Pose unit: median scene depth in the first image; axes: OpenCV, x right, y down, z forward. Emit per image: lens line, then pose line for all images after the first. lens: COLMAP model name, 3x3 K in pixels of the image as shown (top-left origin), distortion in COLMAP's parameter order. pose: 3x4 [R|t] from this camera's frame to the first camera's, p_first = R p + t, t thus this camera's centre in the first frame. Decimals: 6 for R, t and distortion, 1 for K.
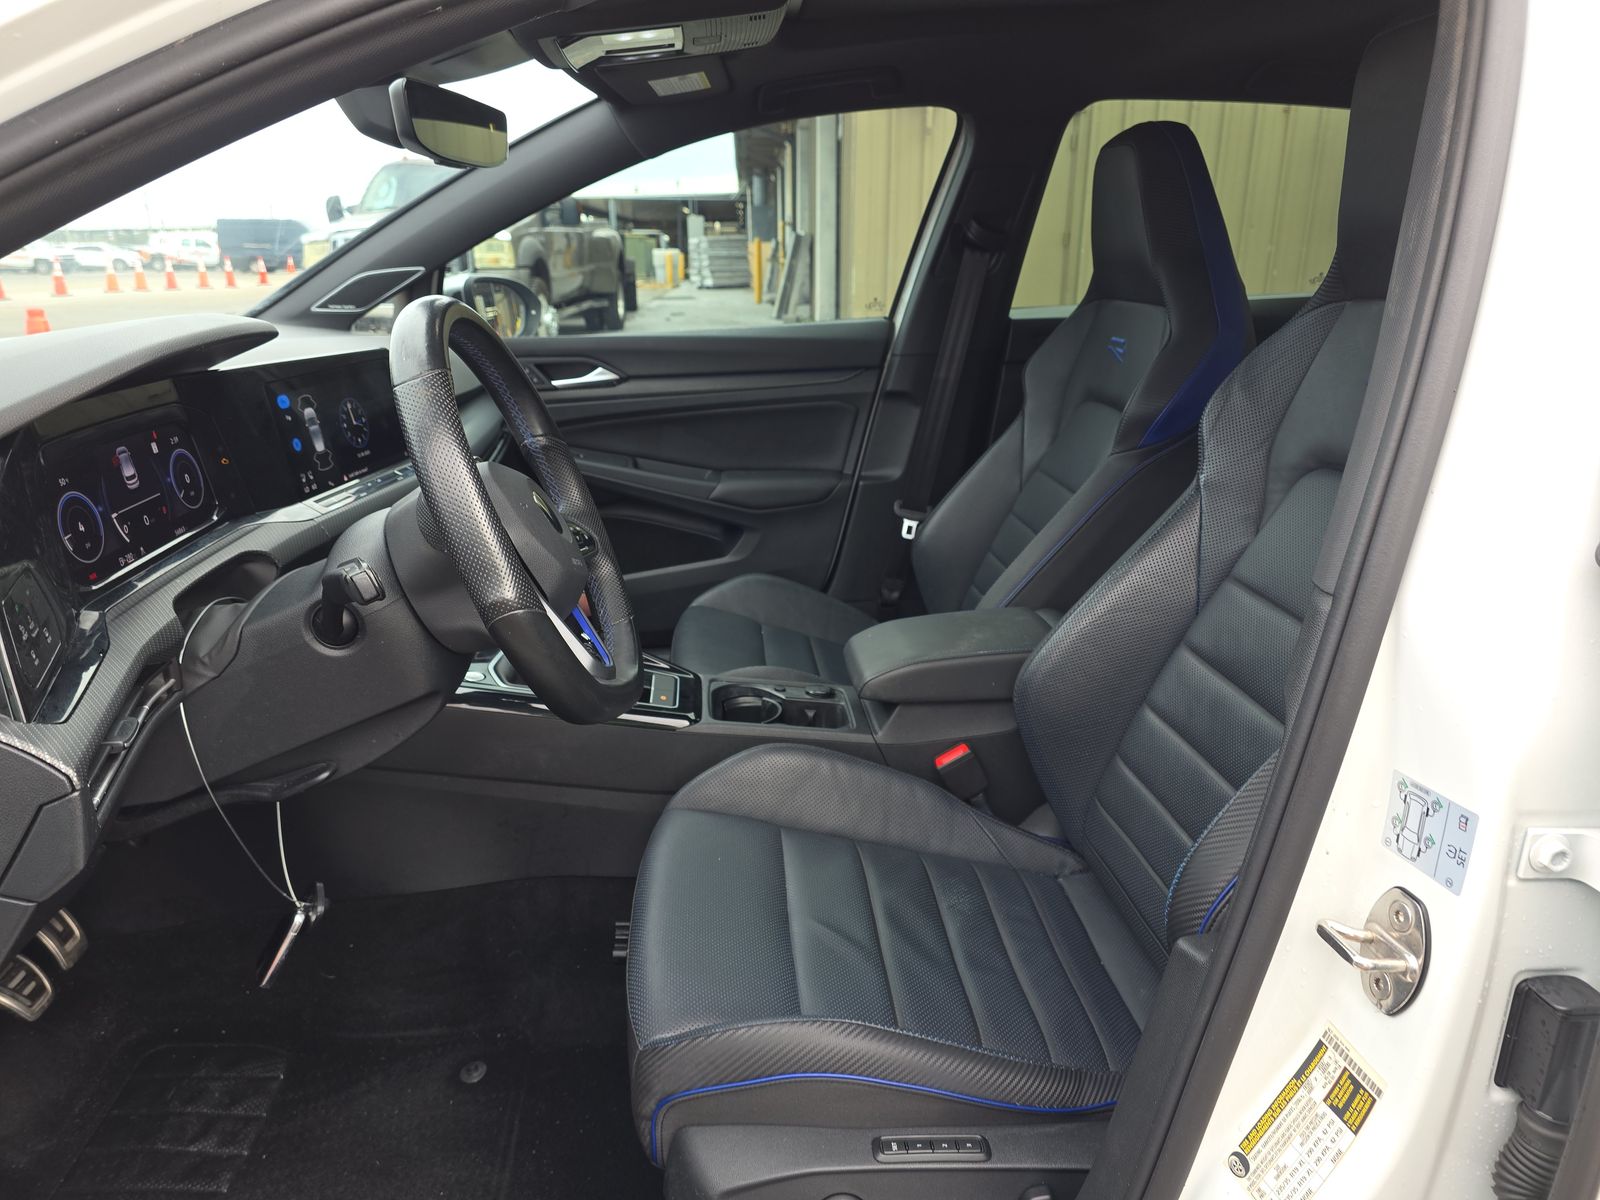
lens RADIAL K [[981.4, 0, 799.9], [0, 981.4, 619.4], [0, 0, 1]] dist [0.000790, -0.000727]
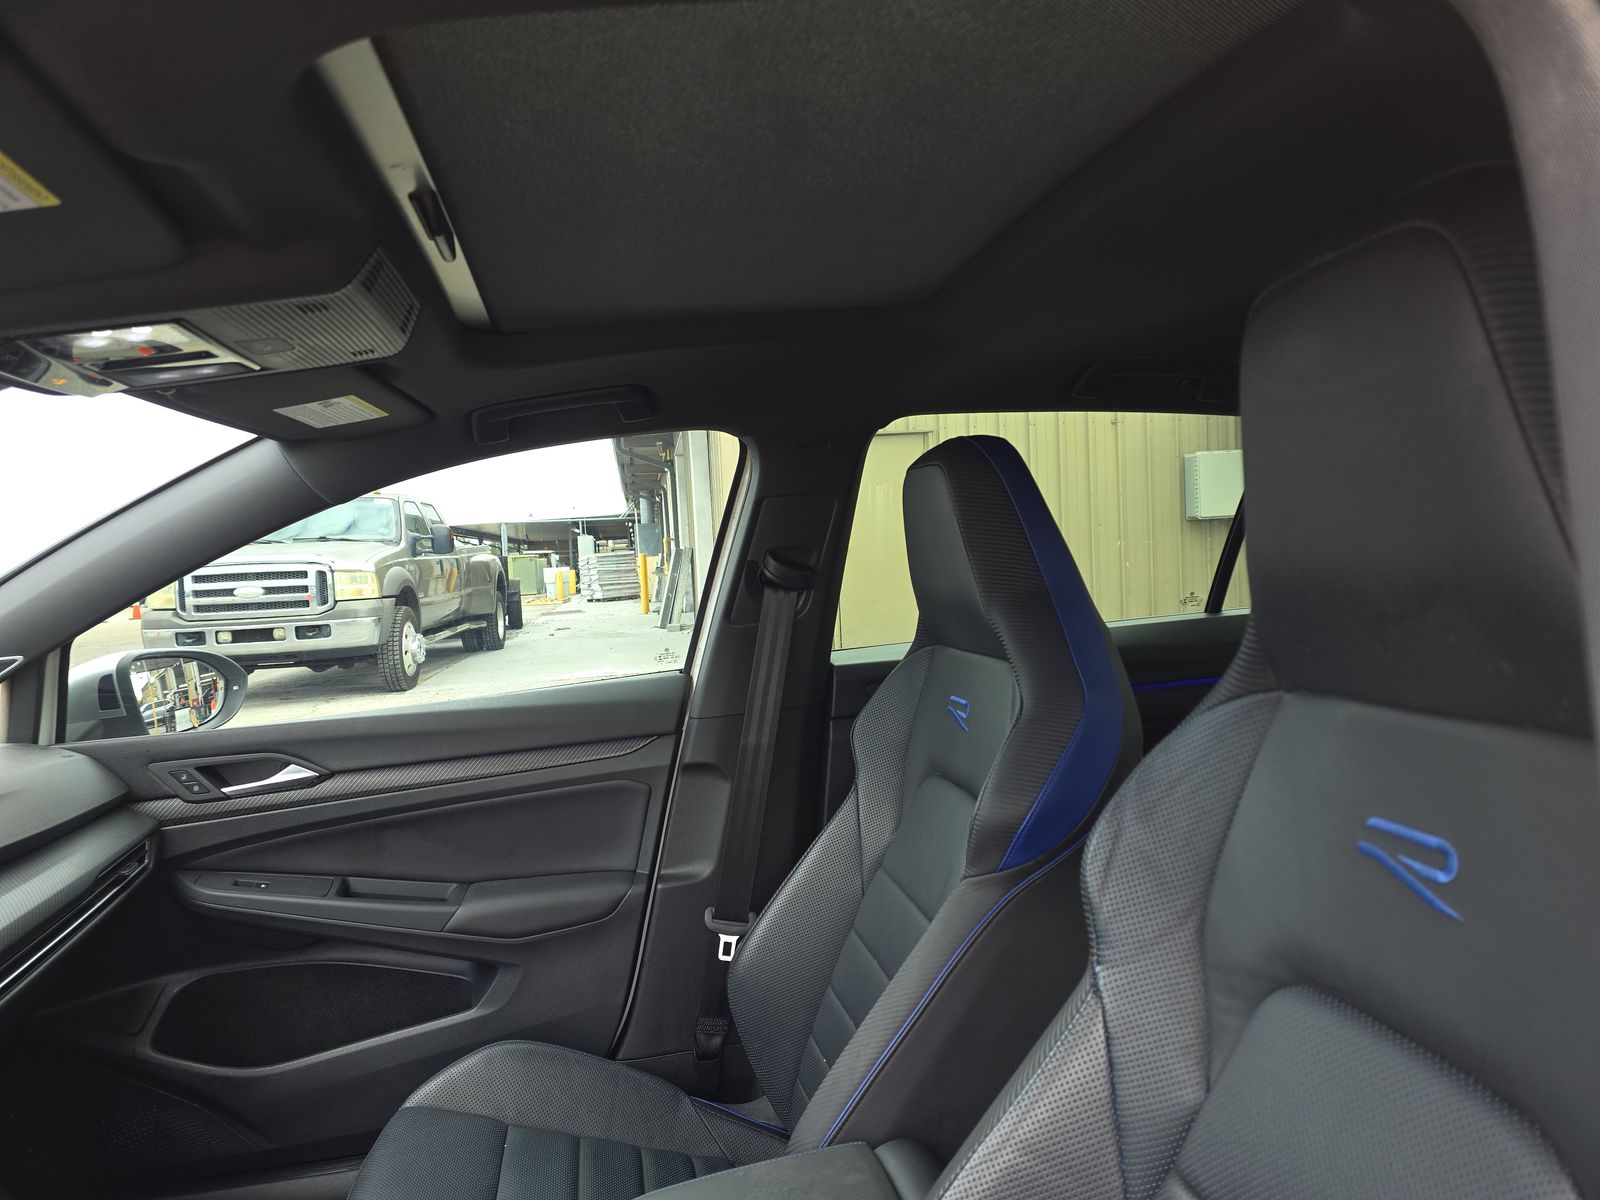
lens RADIAL K [[981.4, 0, 799.9], [0, 981.4, 619.4], [0, 0, 1]] dist [0.000790, -0.000727]
pose [[0.992495, -0.058048, 0.107632, 0.100329], [0.086981, 0.953766, -0.287689, -0.109352], [-0.085956, 0.294892, 0.951657, 0.219396]]
